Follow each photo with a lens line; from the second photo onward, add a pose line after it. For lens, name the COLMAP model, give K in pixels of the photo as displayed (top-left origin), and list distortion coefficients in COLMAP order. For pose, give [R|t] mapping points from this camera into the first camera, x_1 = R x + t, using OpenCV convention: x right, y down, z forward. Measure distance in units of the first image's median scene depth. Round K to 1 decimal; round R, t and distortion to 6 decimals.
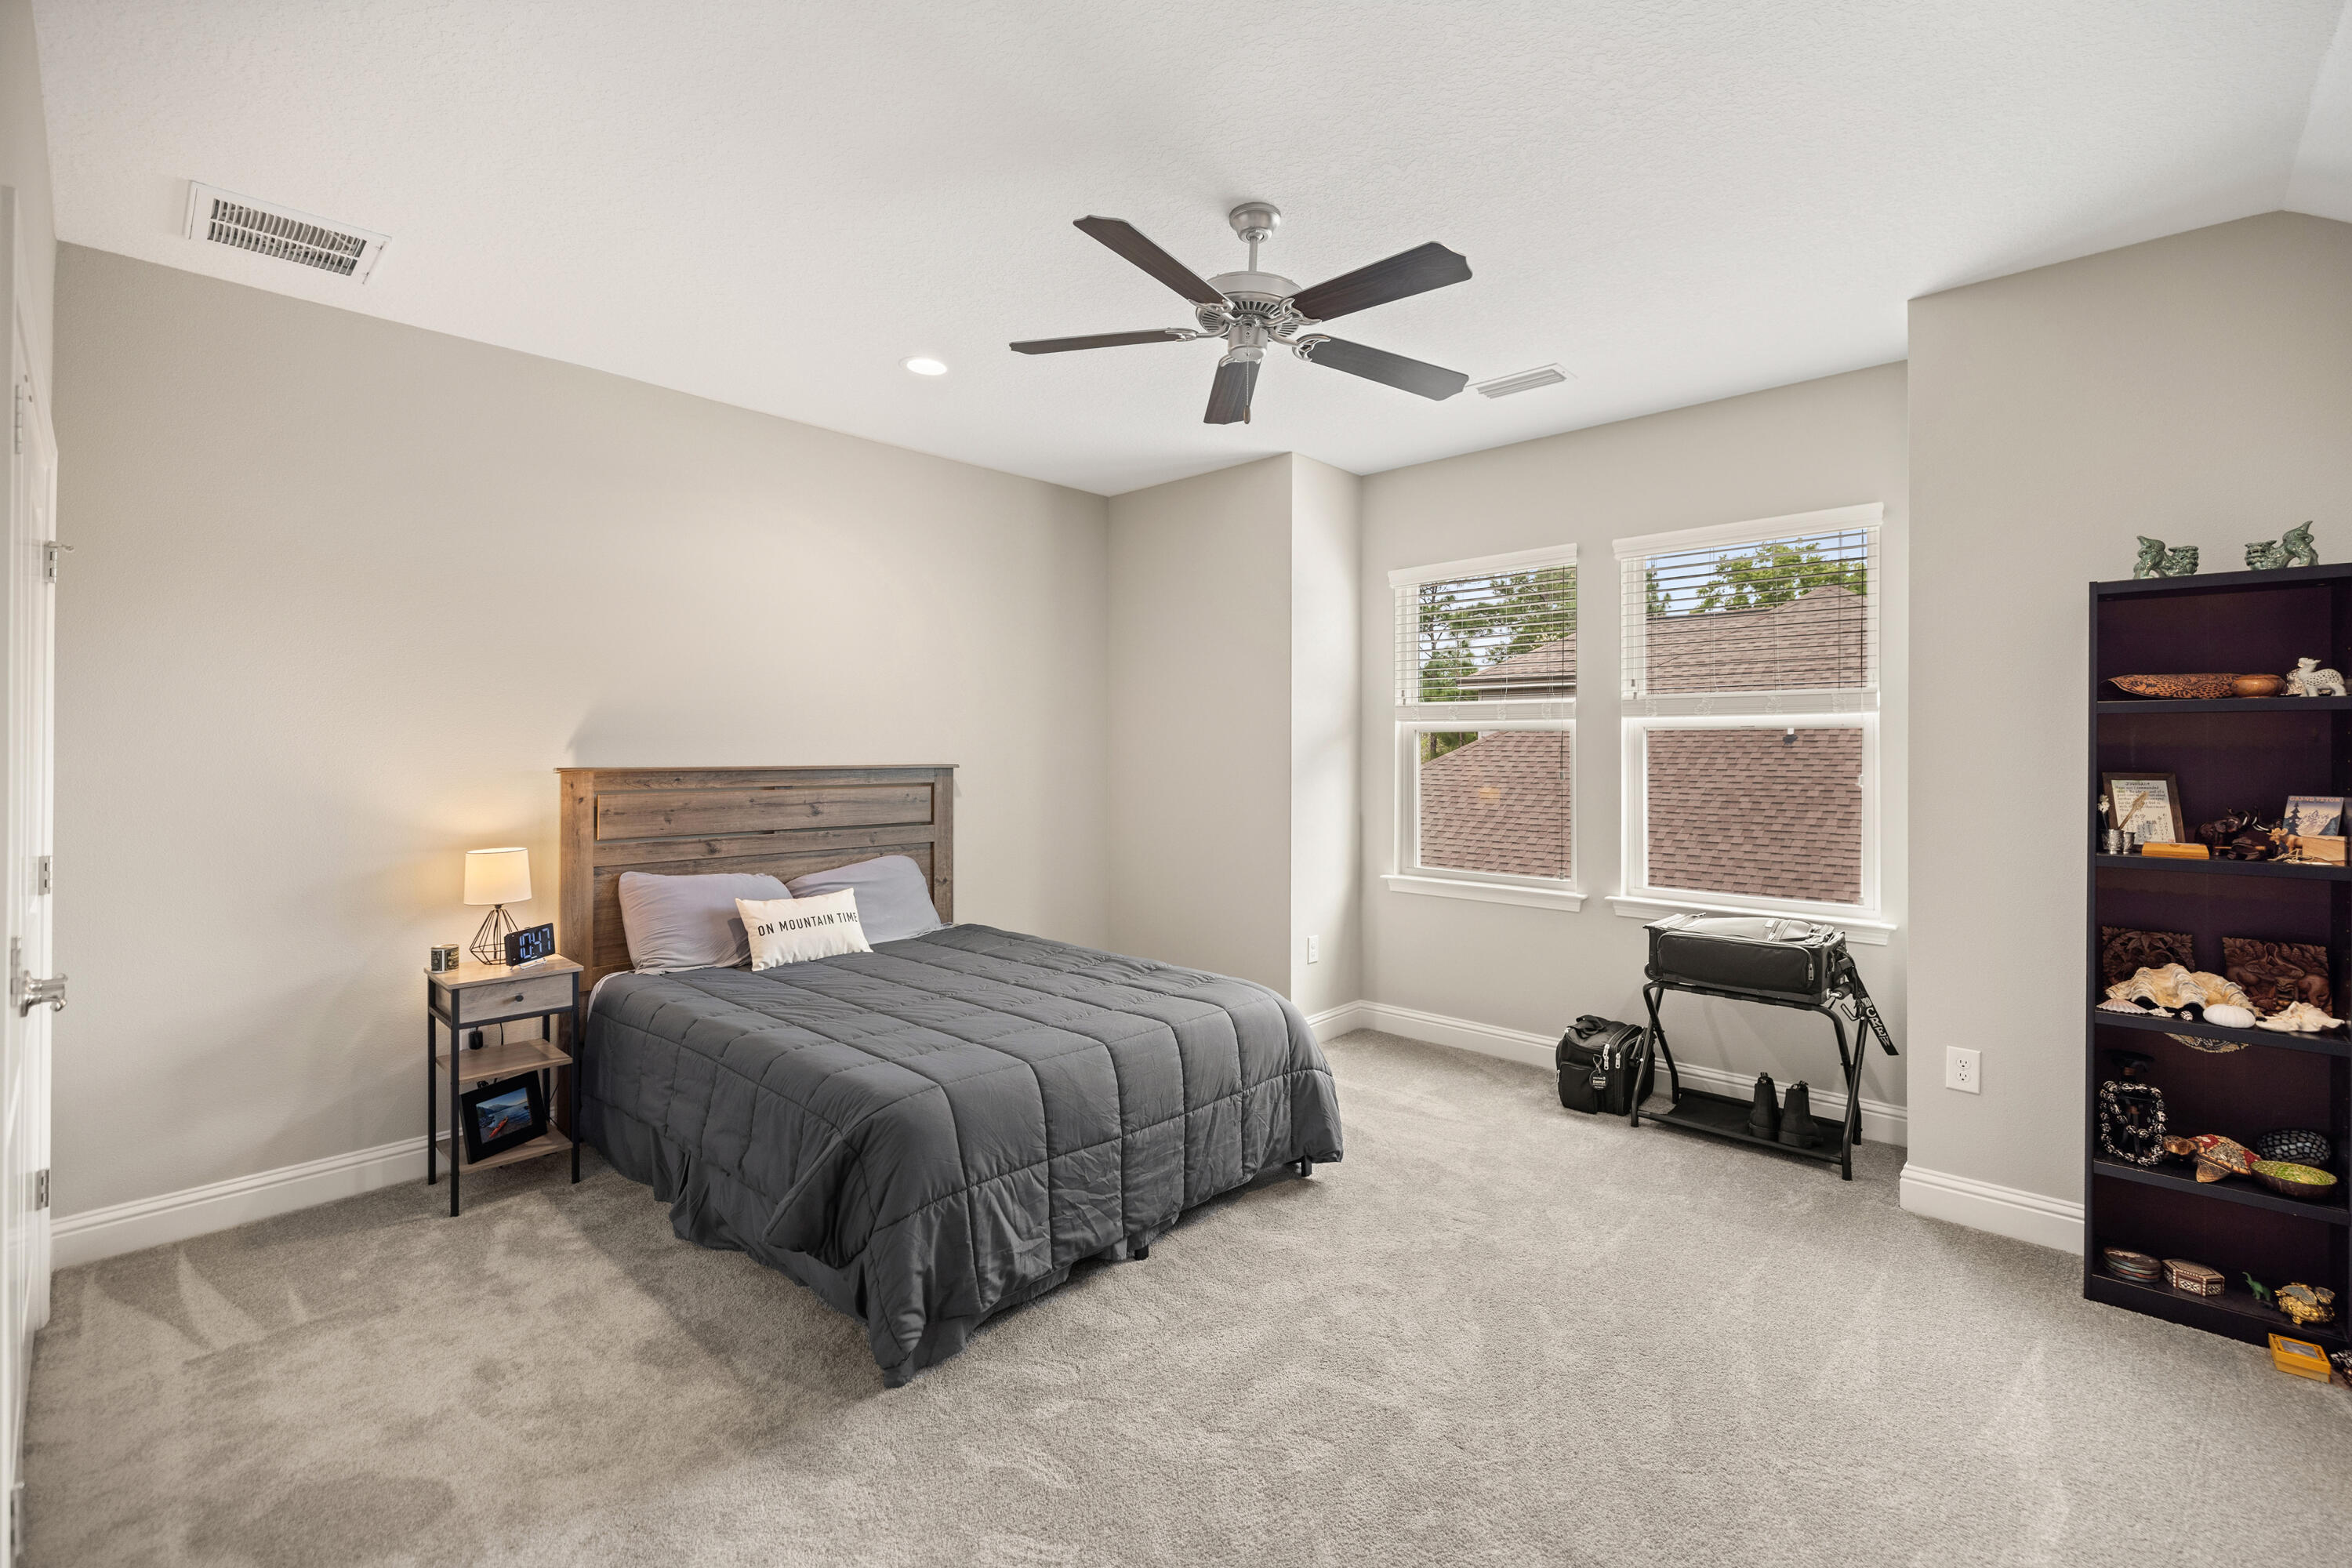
lens RADIAL K [[1030.2, 0, 1187.2], [0, 1030.2, 738.8], [0, 0, 1]] dist [0.001629, -0.001667]
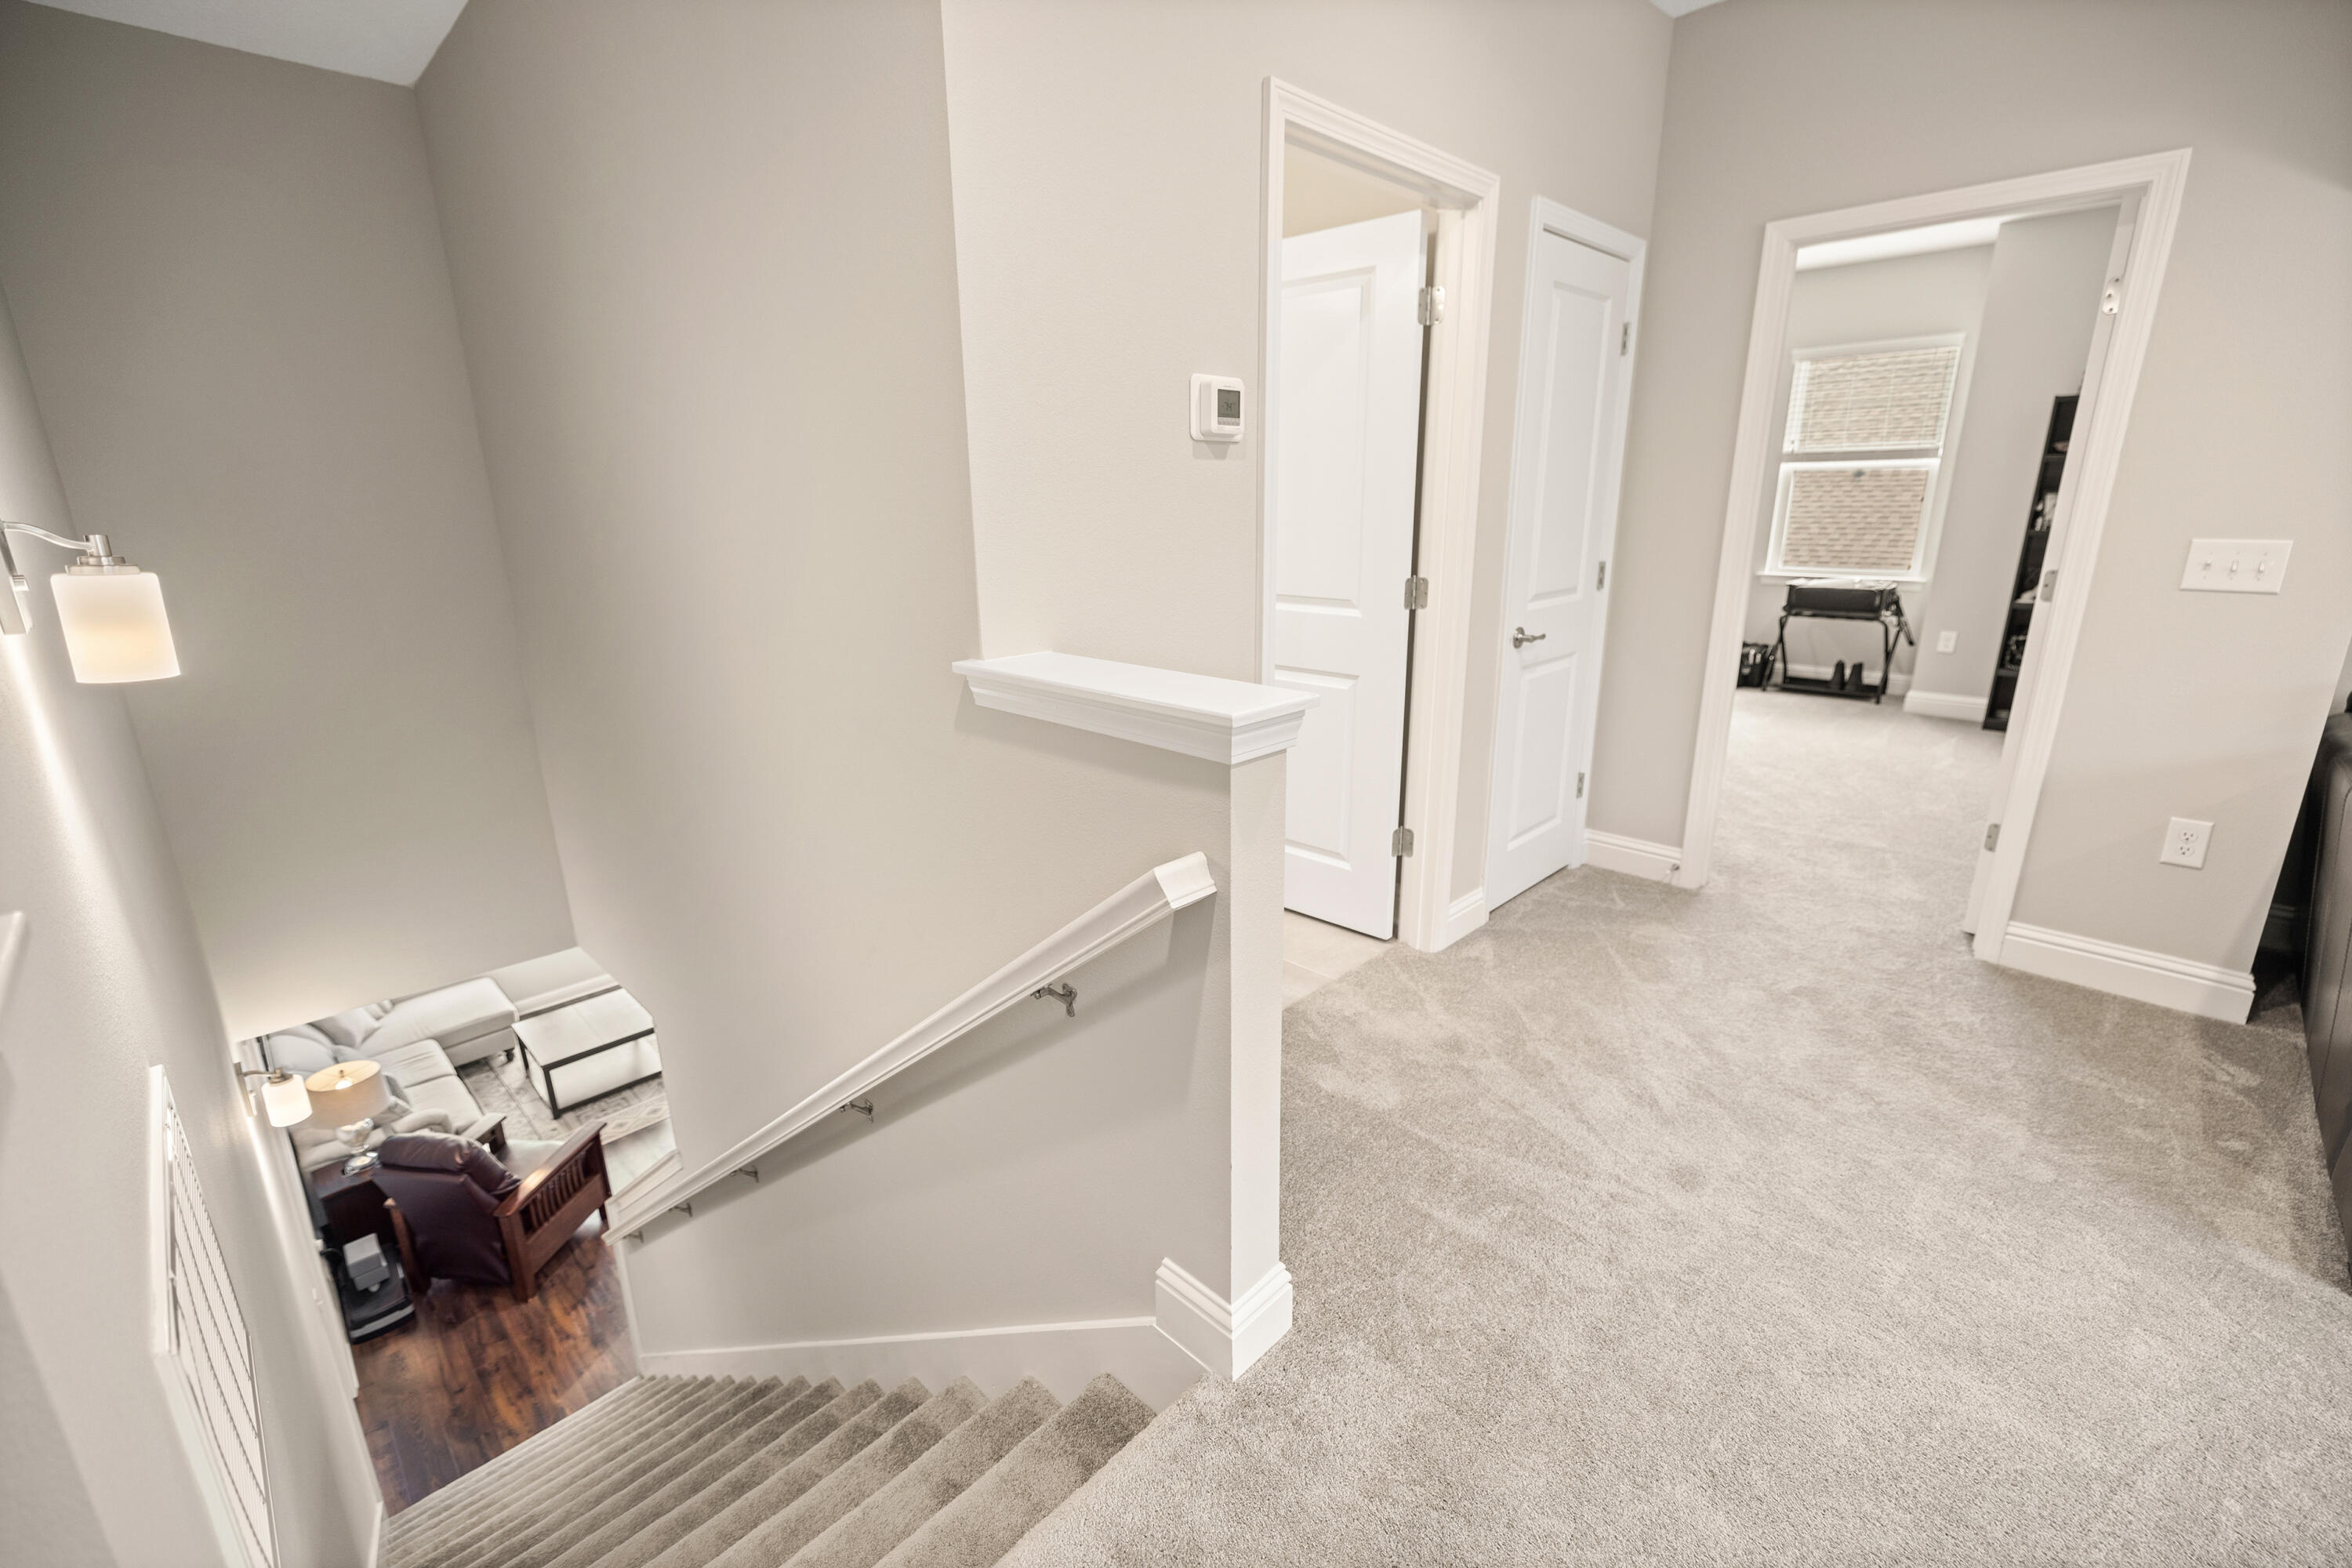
lens RADIAL K [[1030.2, 0, 1177.9], [0, 1030.2, 785.3], [0, 0, 1]] dist [0.001629, -0.001667]
pose [[0.999742, -0.006606, -0.021745, -0.624357], [0.012483, 0.959190, 0.282486, -0.004695], [0.018991, -0.282685, 0.959025, -0.914515]]
